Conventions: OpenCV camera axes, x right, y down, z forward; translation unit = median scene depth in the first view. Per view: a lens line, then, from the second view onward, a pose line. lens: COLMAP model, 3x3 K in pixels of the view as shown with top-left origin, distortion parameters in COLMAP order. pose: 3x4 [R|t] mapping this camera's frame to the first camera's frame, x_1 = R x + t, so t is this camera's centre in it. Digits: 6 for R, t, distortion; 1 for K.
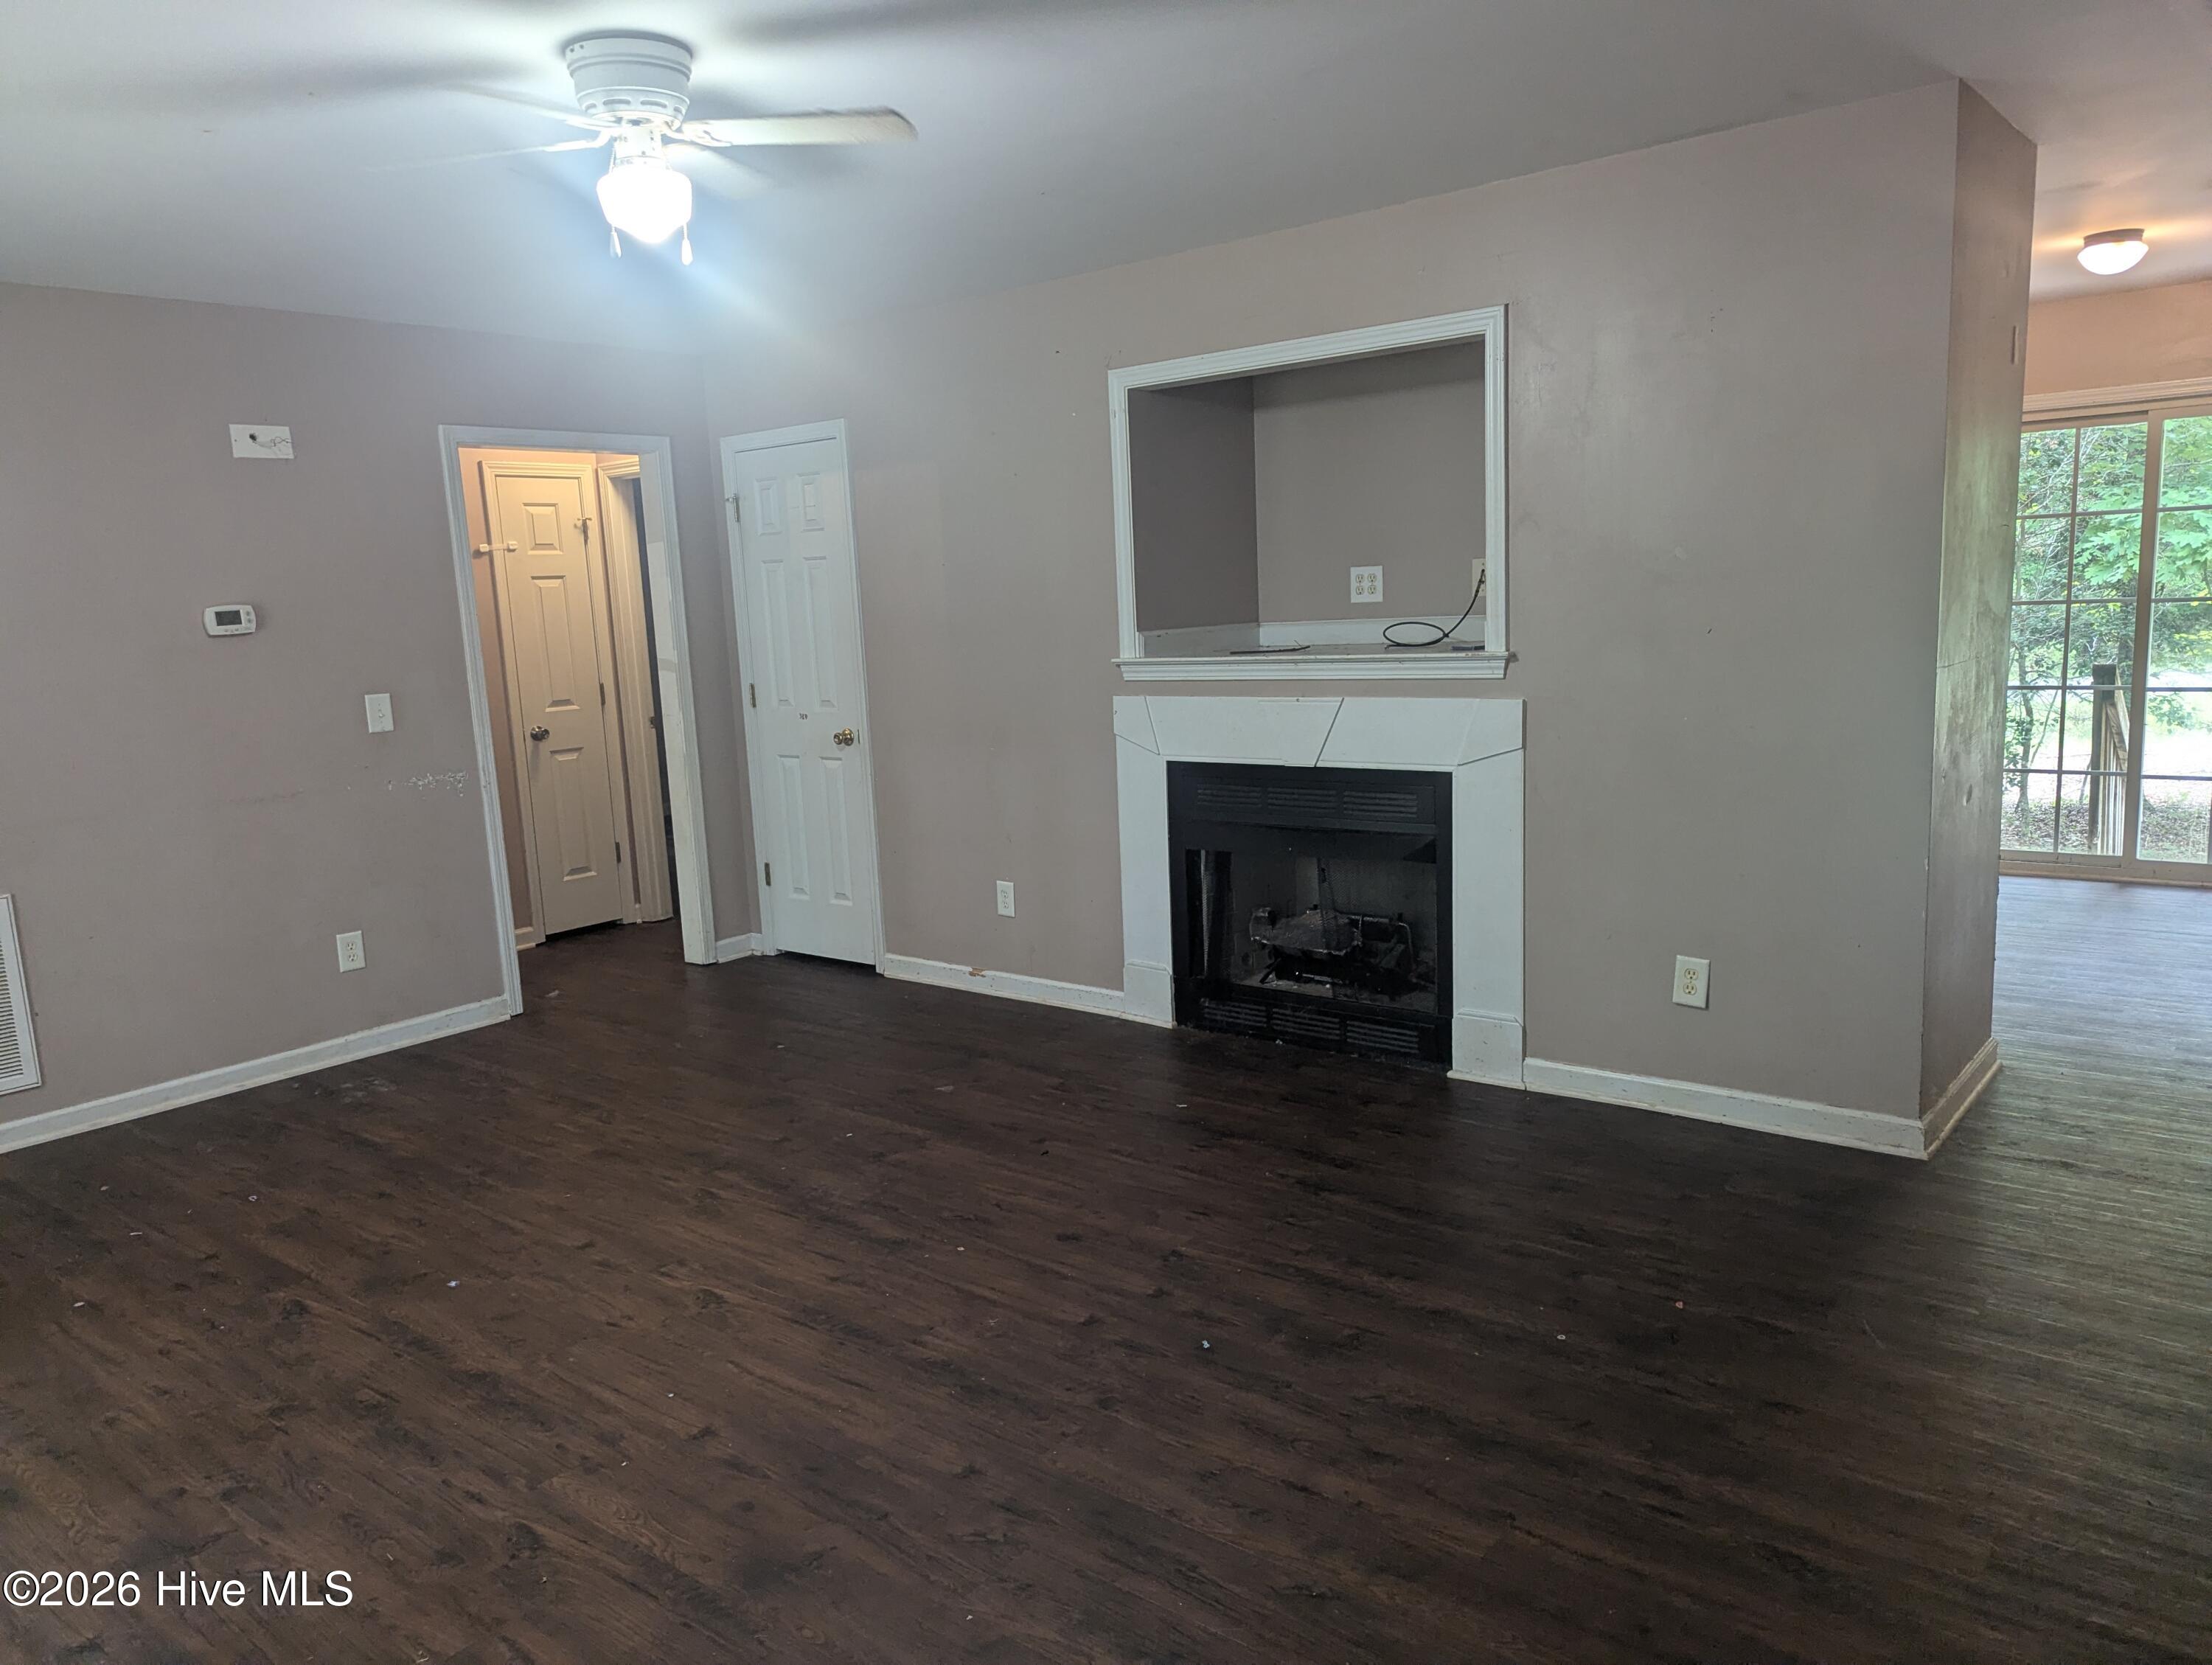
lens RADIAL K [[1551.5, 0, 1085.6], [0, 1551.5, 831.3], [0, 0, 1]] dist [0.080388, -0.070854]
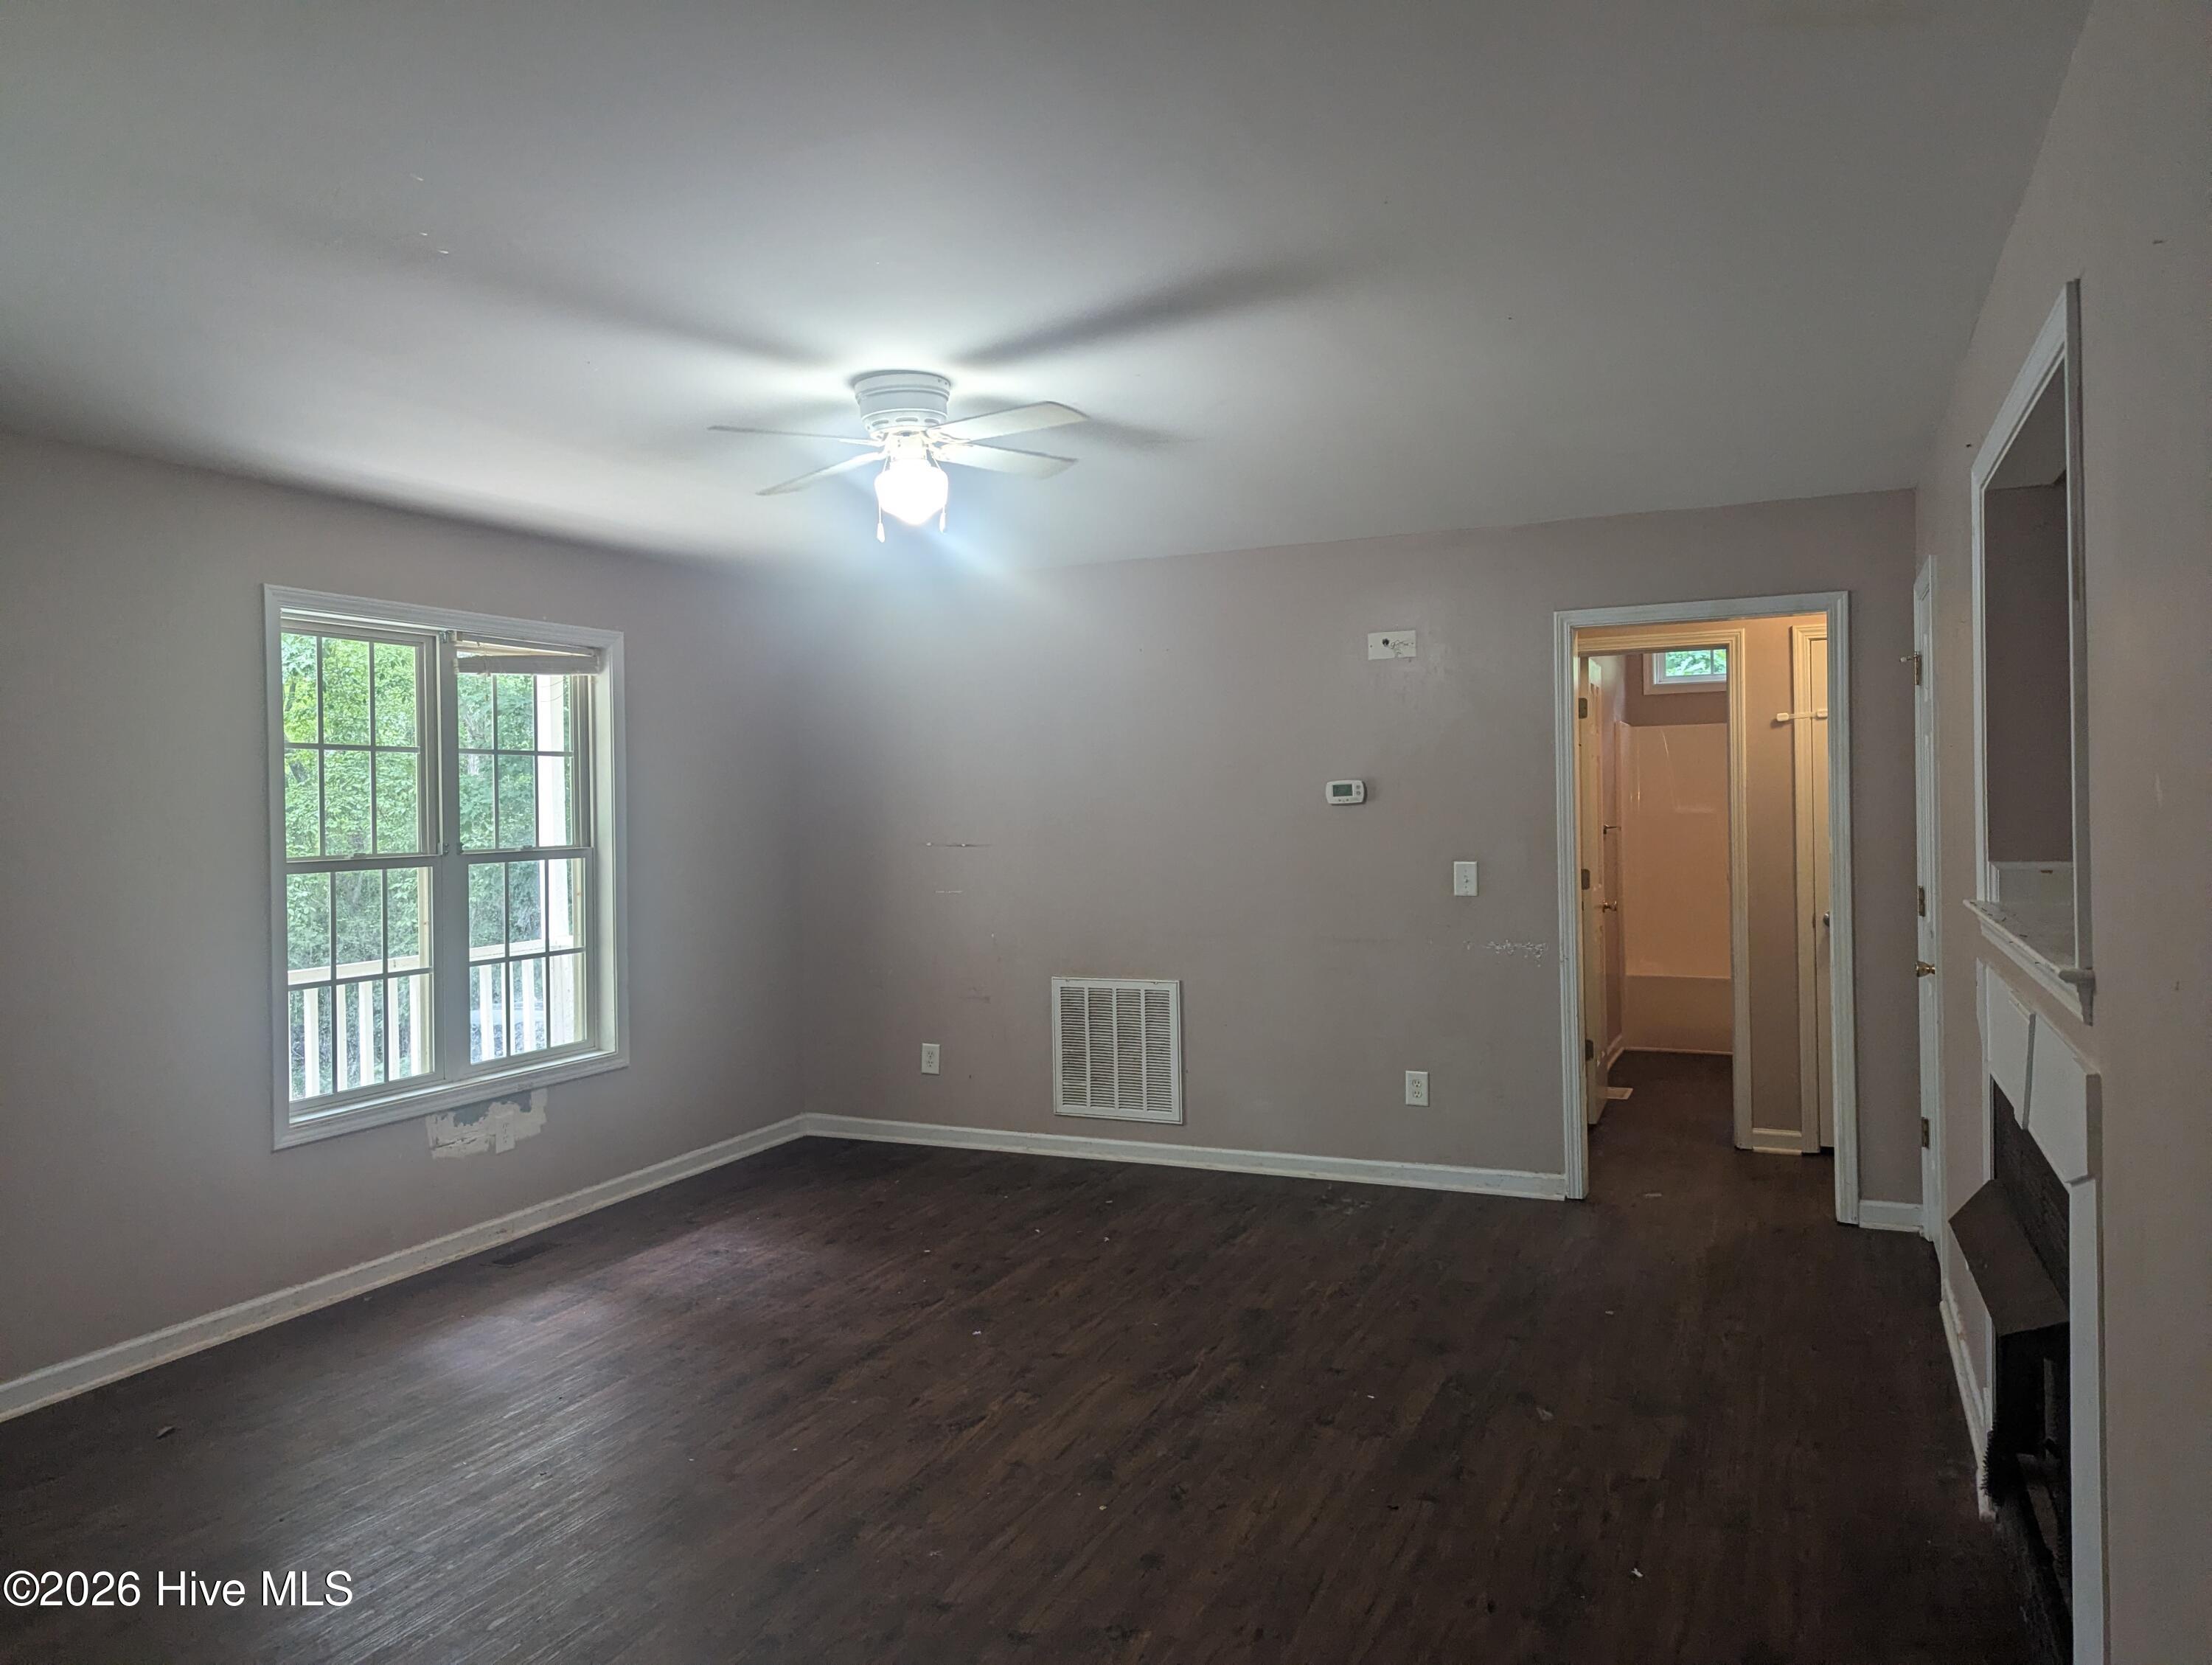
lens RADIAL K [[1576.4, 0, 1116.1], [0, 1576.4, 795.8], [0, 0, 1]] dist [0.077301, -0.093918]
pose [[0.263934, 0.044748, -0.963502, 0.641052], [-0.141096, 0.989969, 0.007326, -0.124888], [0.954165, 0.134012, 0.267600, 0.549165]]
